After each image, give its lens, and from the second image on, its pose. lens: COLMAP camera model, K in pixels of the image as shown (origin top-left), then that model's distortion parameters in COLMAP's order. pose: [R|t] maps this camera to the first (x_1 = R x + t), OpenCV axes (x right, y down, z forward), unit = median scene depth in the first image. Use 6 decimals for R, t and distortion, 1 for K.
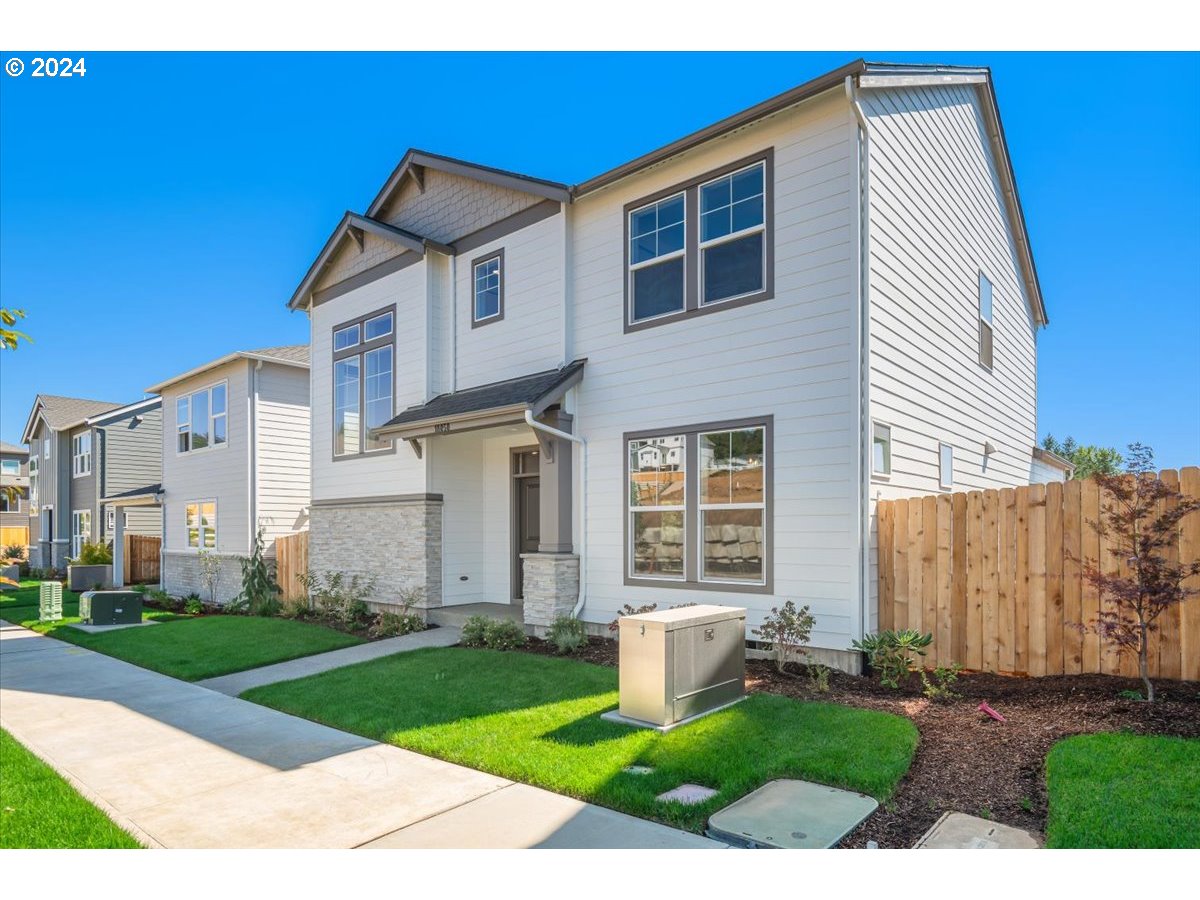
lens RADIAL K [[695.1, 0, 599.9], [0, 695.1, 531.7], [0, 0, 1]] dist [-0.003798, -0.000985]
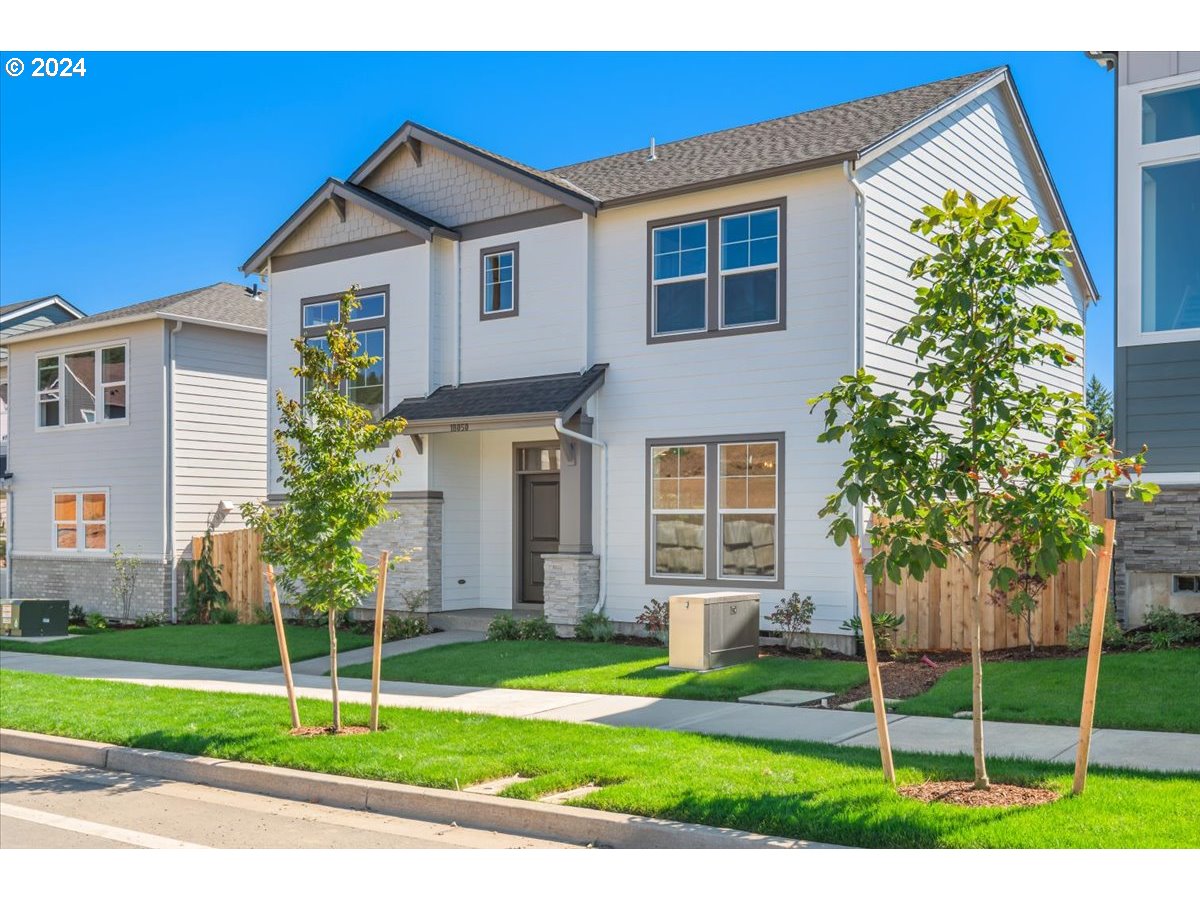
lens RADIAL K [[1202.9, 0, 601.0], [0, 1202.9, 532.9], [0, 0, 1]] dist [0.001194, -0.005901]
pose [[0.997262, 0.005035, 0.073778, -0.160380], [-0.005290, 0.999981, 0.003271, -0.005714], [-0.073760, -0.003652, 0.997269, -0.775303]]
